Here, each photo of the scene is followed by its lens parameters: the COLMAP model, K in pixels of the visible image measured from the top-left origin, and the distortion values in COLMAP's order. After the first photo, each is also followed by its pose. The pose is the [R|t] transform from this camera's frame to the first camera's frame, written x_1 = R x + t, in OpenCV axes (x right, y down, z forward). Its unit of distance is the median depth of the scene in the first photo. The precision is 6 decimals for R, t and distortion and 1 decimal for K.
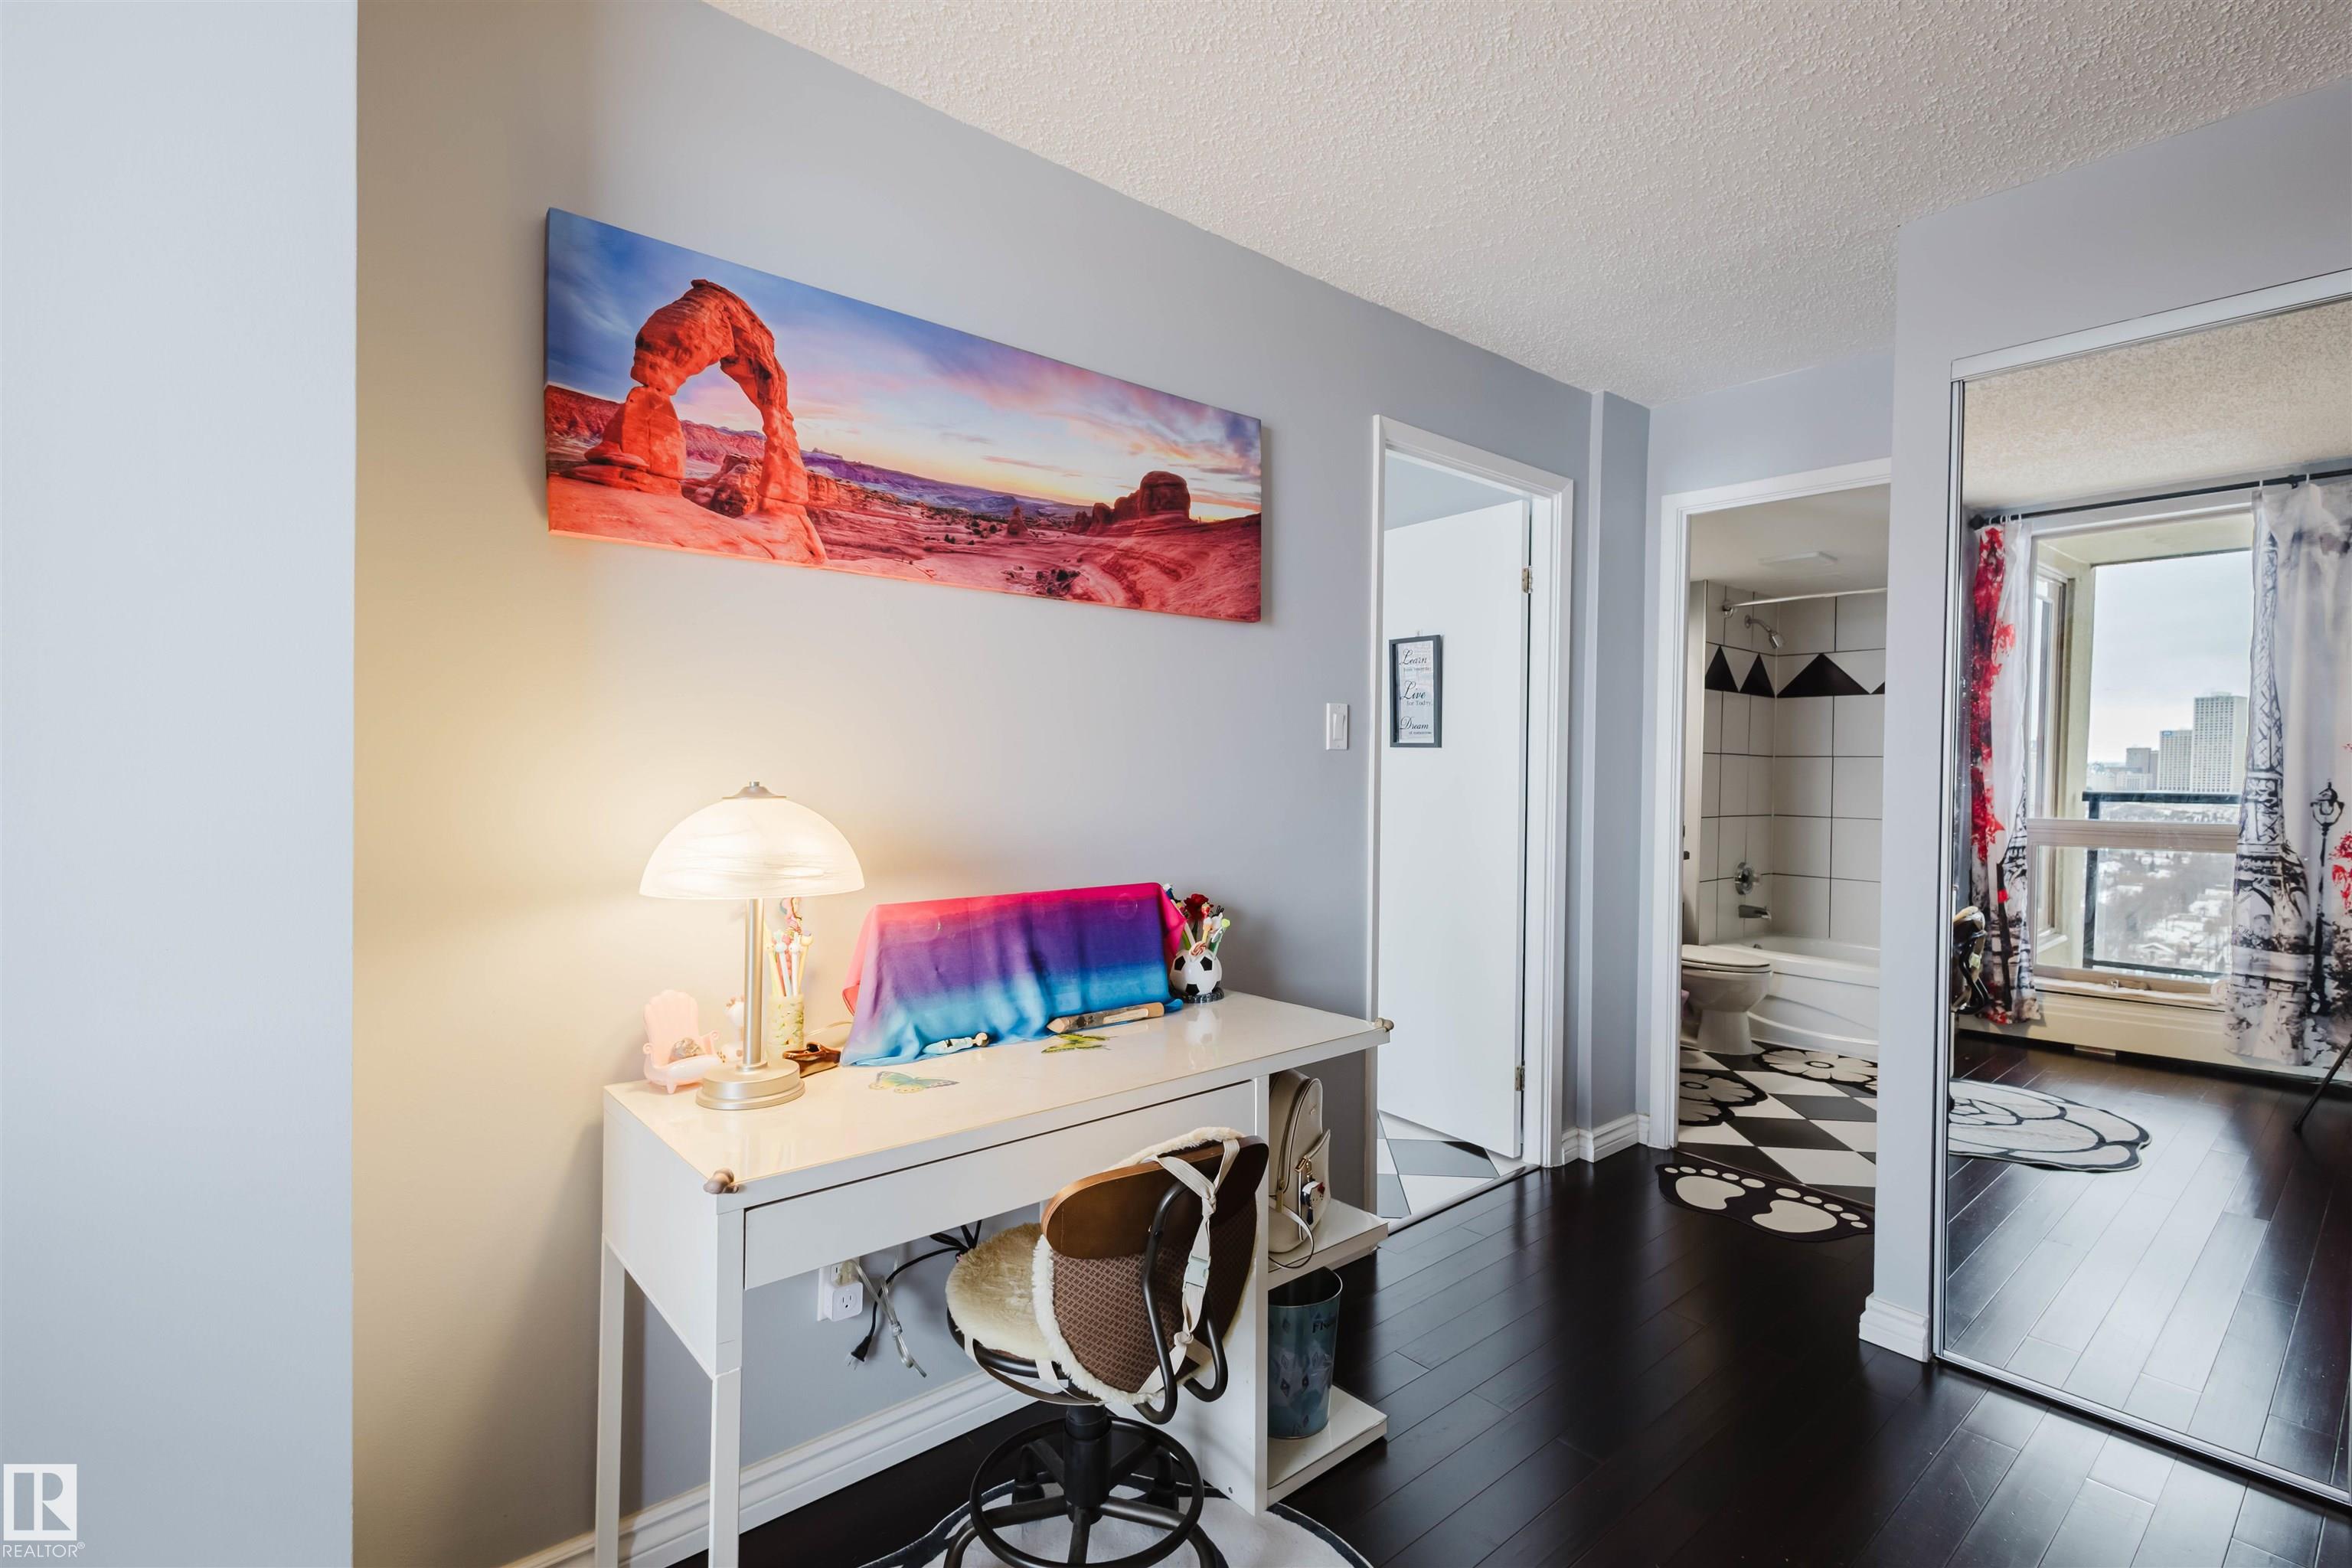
lens RADIAL K [[1087.8, 0, 1167.0], [0, 1087.8, 773.0], [0, 0, 1]] dist [0.002191, 0.000099]
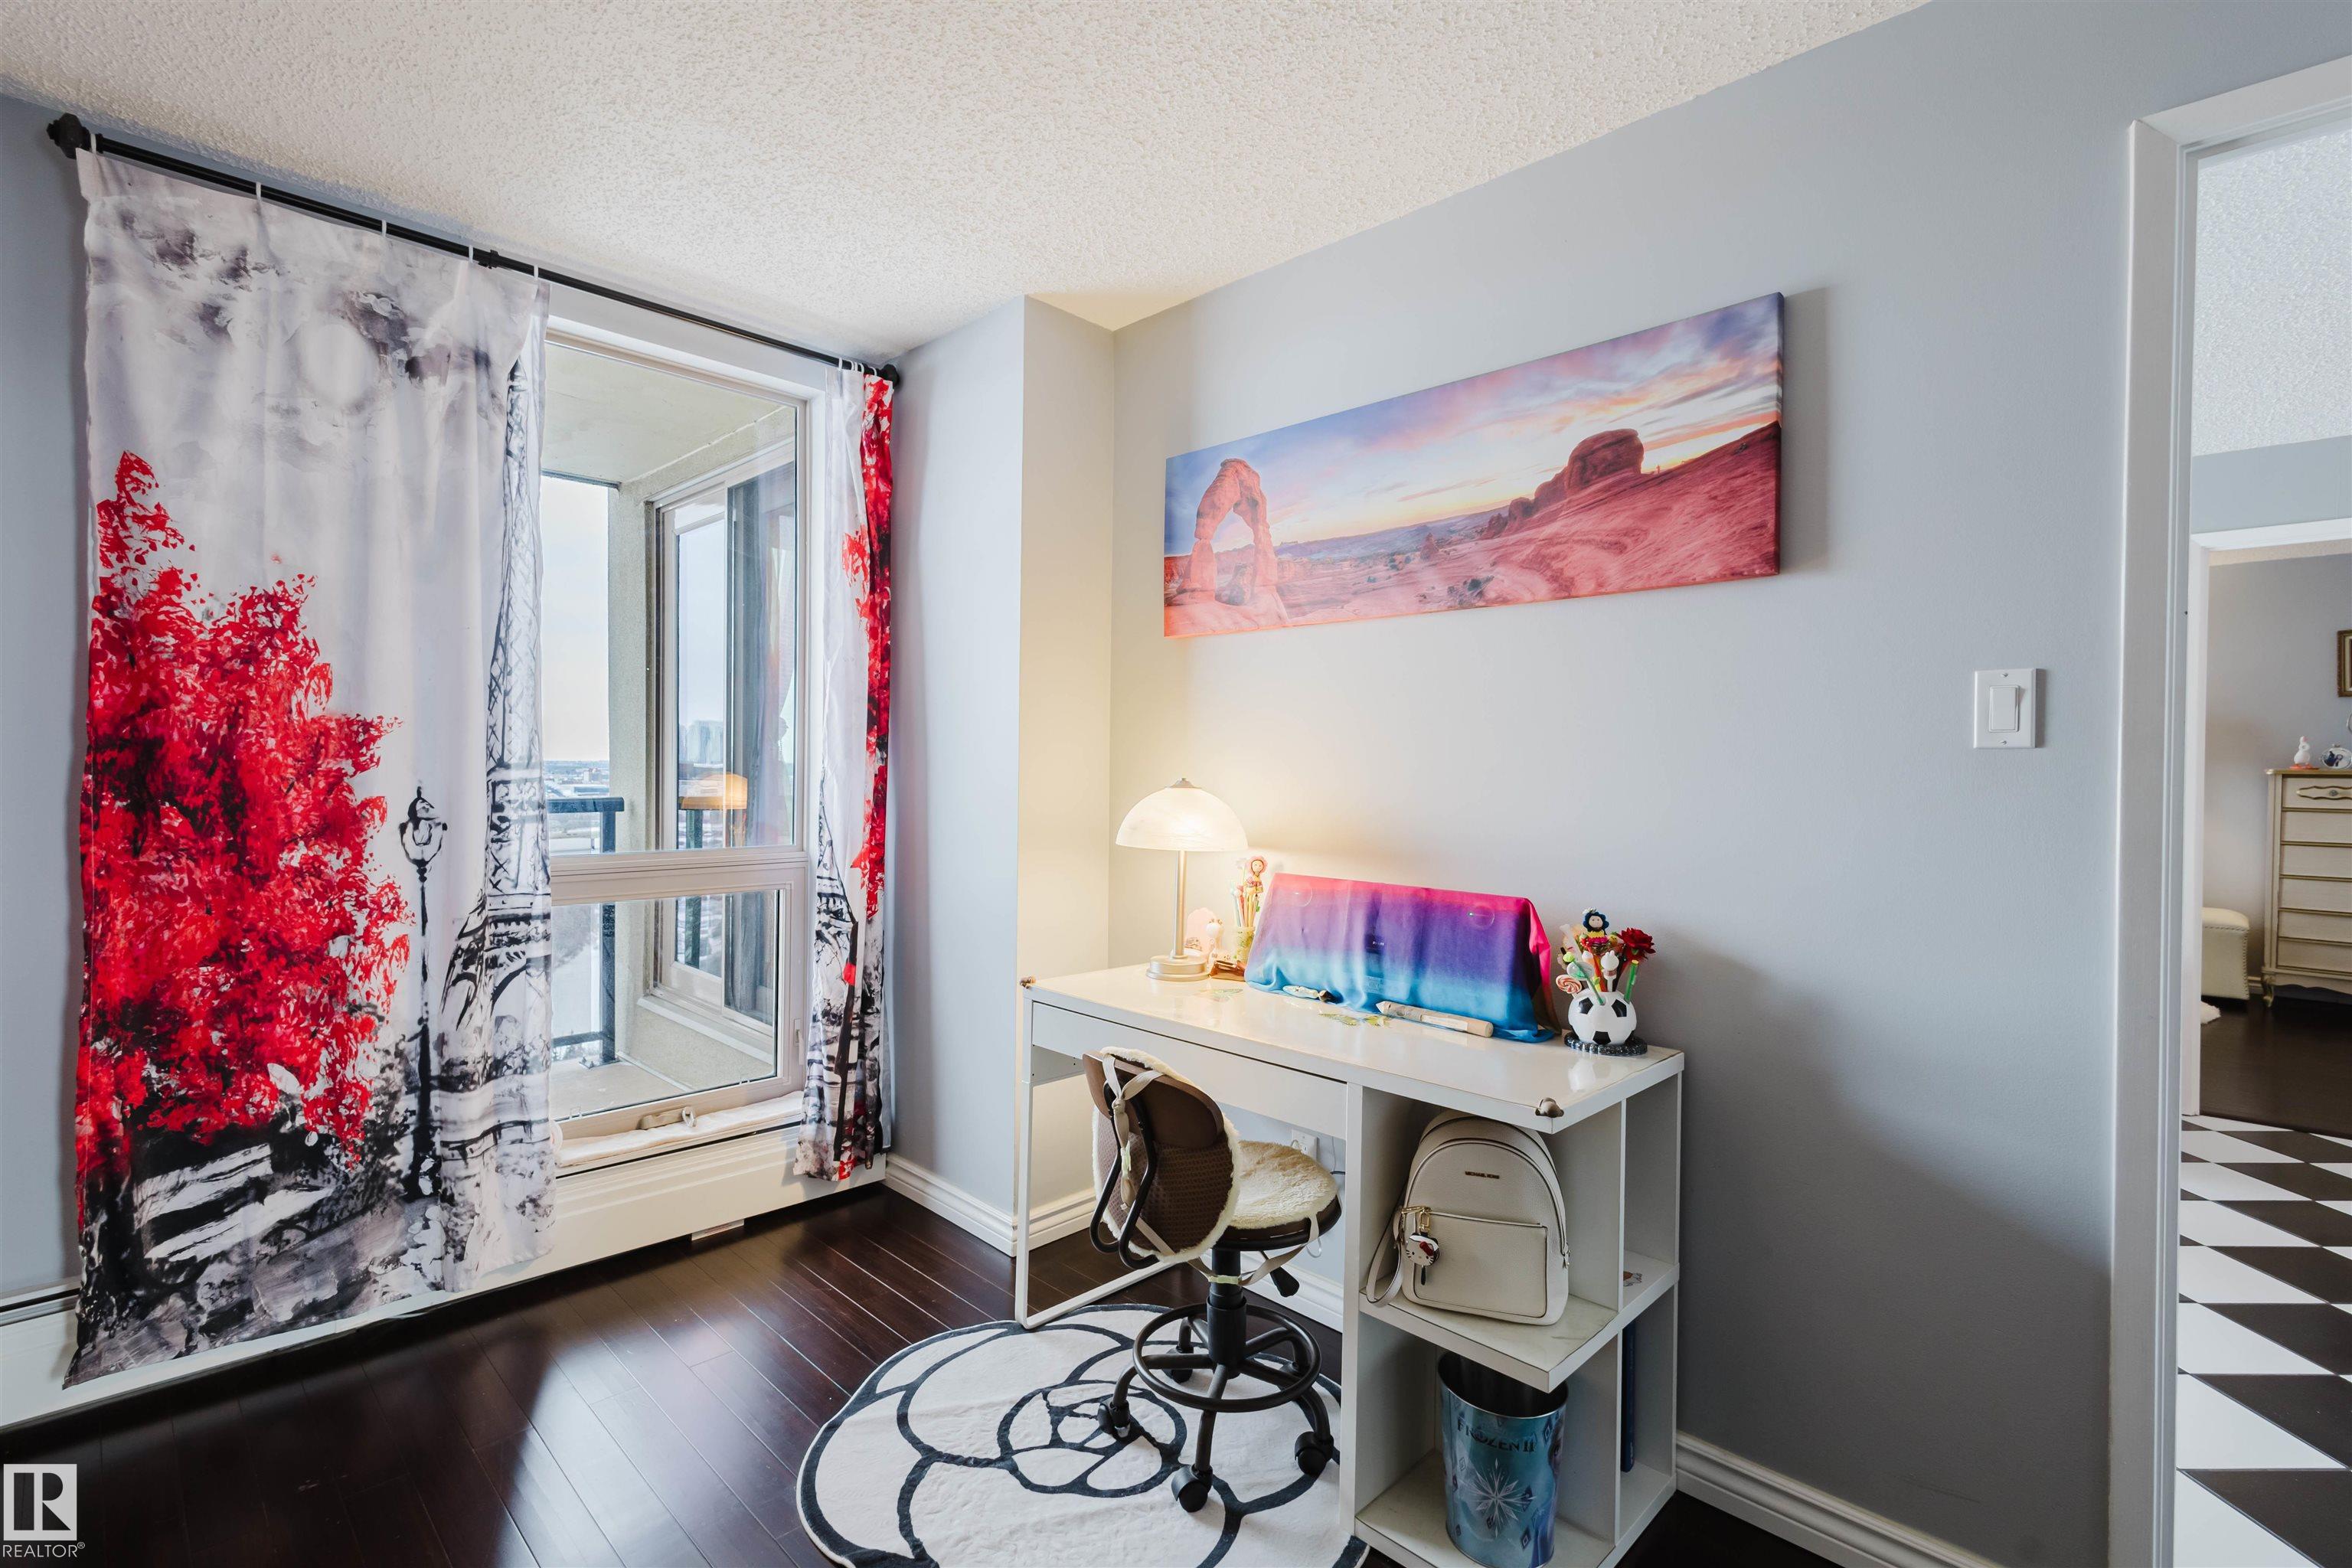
lens RADIAL K [[1087.8, 0, 1167.0], [0, 1087.8, 773.0], [0, 0, 1]] dist [0.002191, 0.000099]
pose [[0.075851, -0.002682, -0.997116, 0.893378], [-0.024237, 0.999696, -0.004533, 0.006776], [0.996825, 0.024511, 0.075762, 0.637334]]
